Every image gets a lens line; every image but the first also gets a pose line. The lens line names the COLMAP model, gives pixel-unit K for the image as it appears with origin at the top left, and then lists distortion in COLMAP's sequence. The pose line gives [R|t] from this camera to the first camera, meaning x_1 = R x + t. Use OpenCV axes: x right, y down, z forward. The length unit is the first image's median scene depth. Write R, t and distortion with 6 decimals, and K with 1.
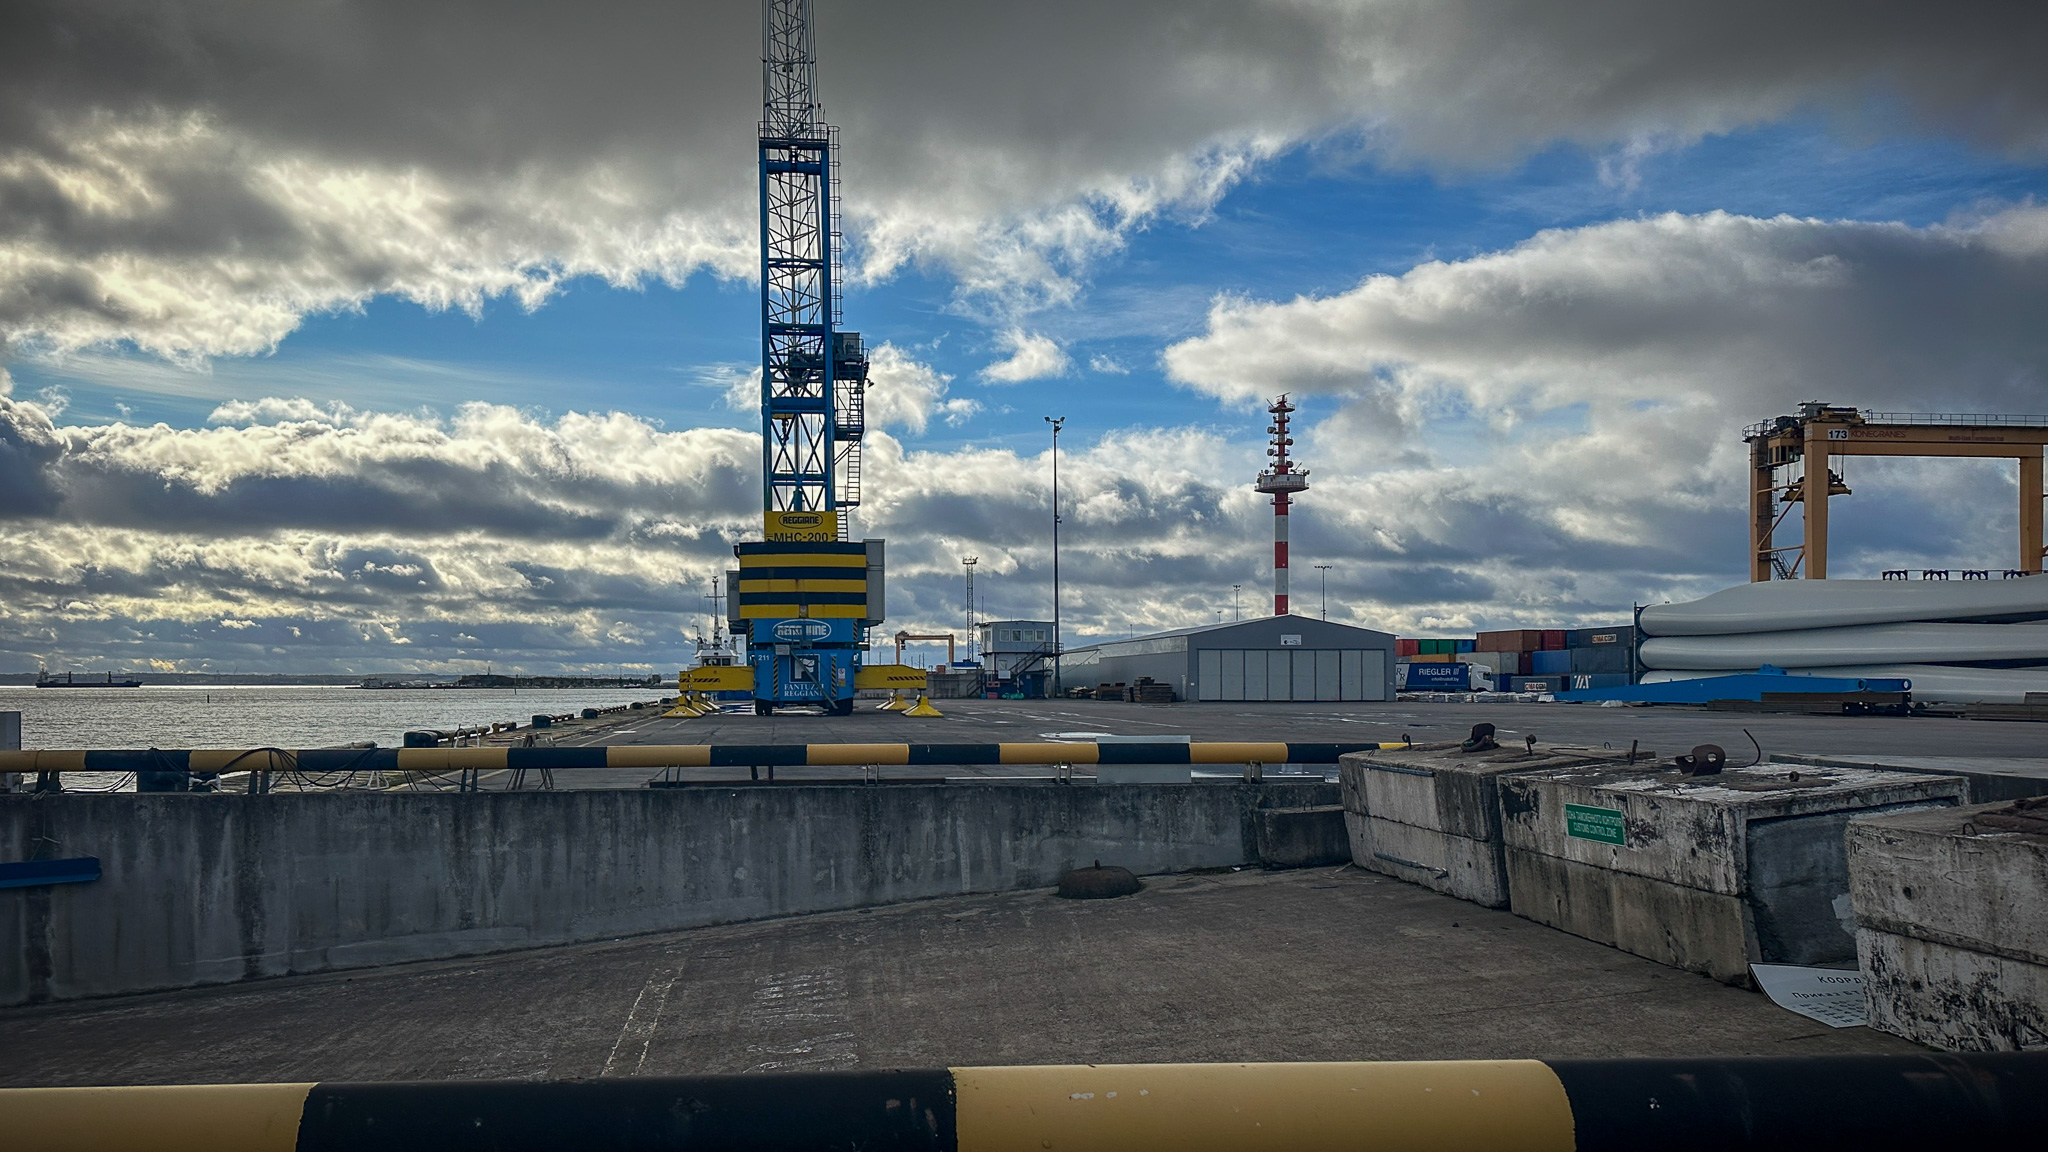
lens RADIAL K [[1413.6, 0, 1056.5], [0, 1413.6, 672.1], [0, 0, 1]] dist [0.120500, -0.136032]
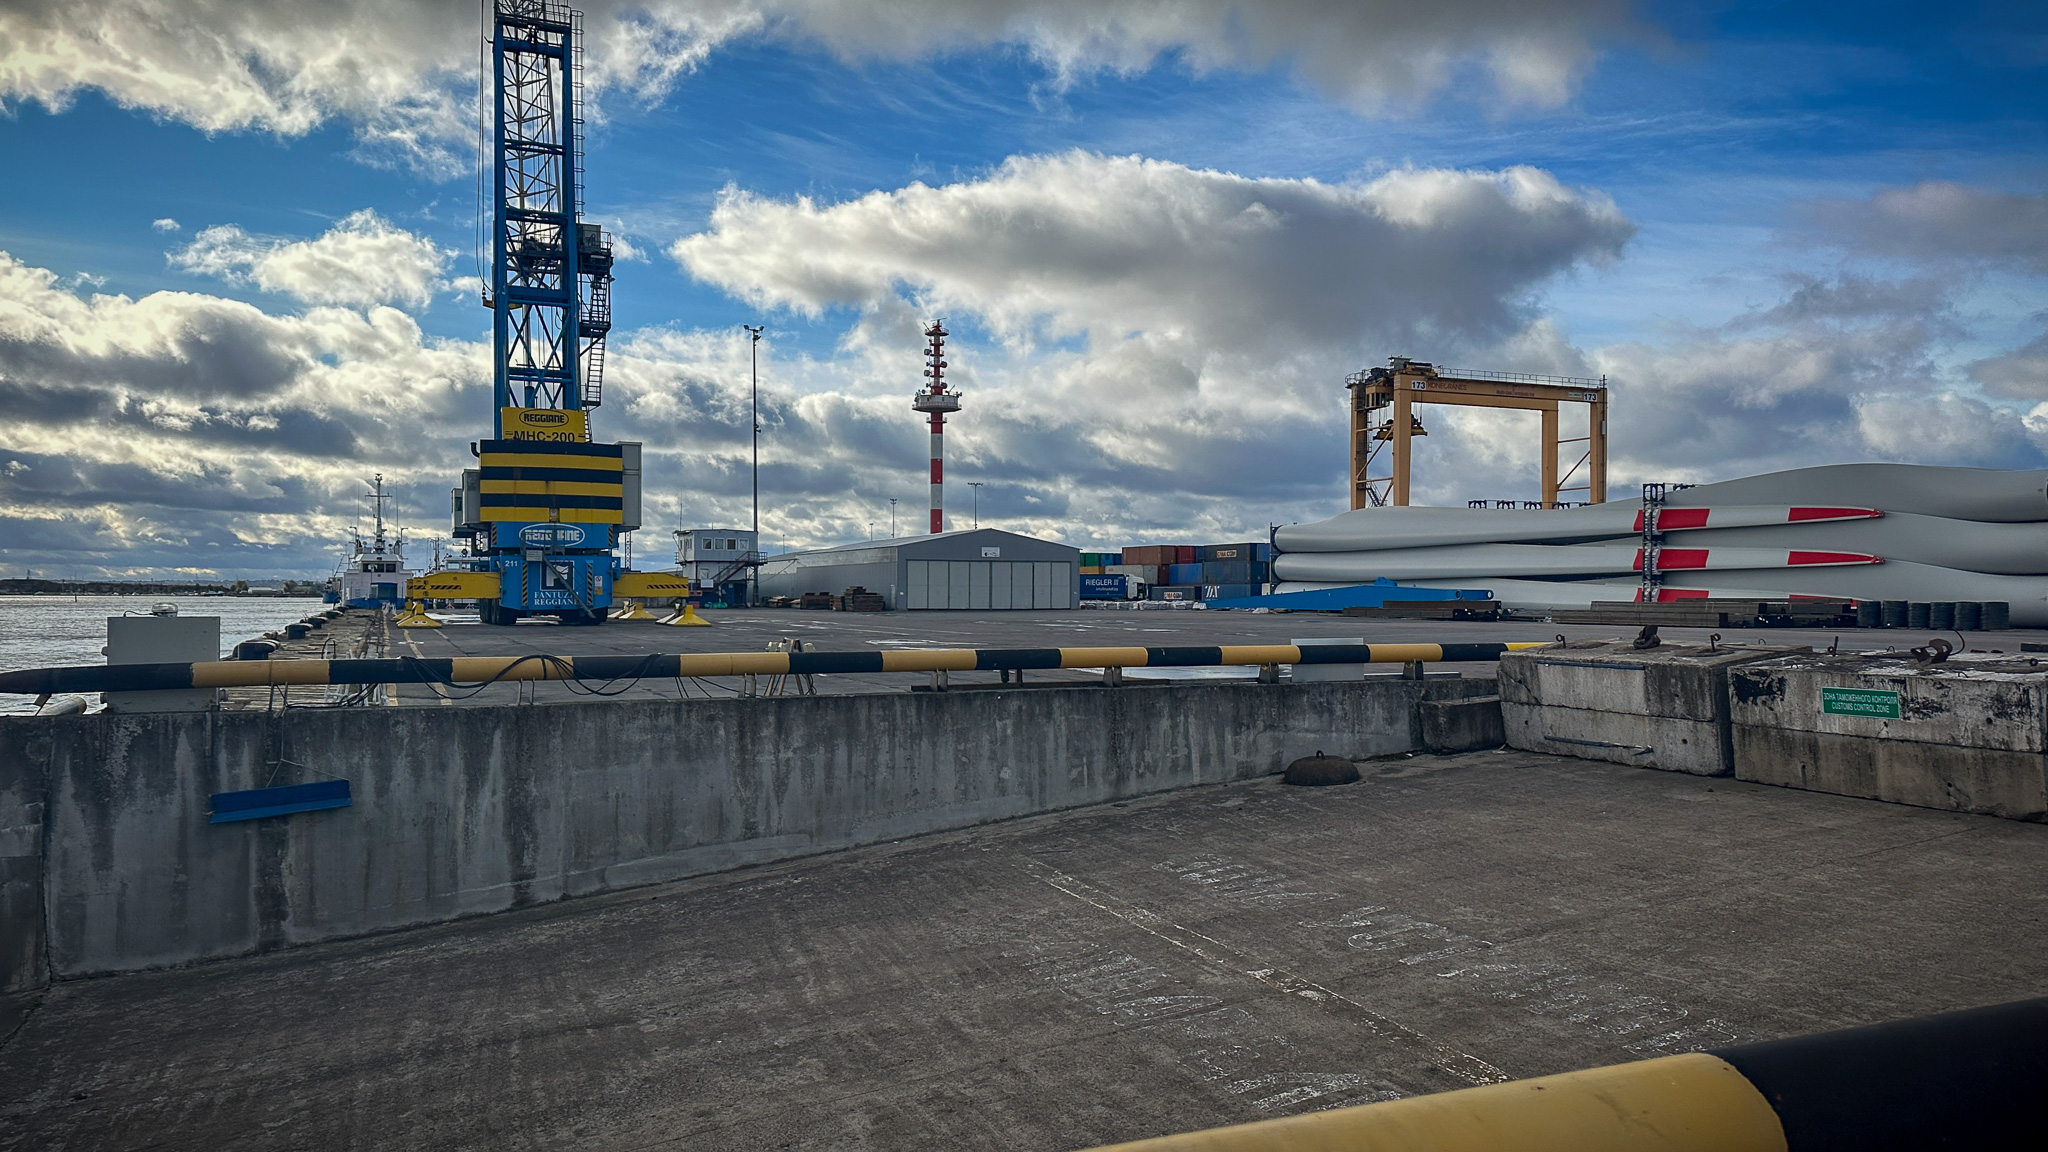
lens RADIAL K [[1374.9, 0, 1049.8], [0, 1374.9, 569.9], [0, 0, 1]] dist [0.141363, -0.201235]
pose [[0.949631, 0.007955, 0.313269, -0.510525], [-0.005065, 0.999937, -0.010039, 0.004700], [-0.313329, 0.007946, 0.949612, 0.043263]]
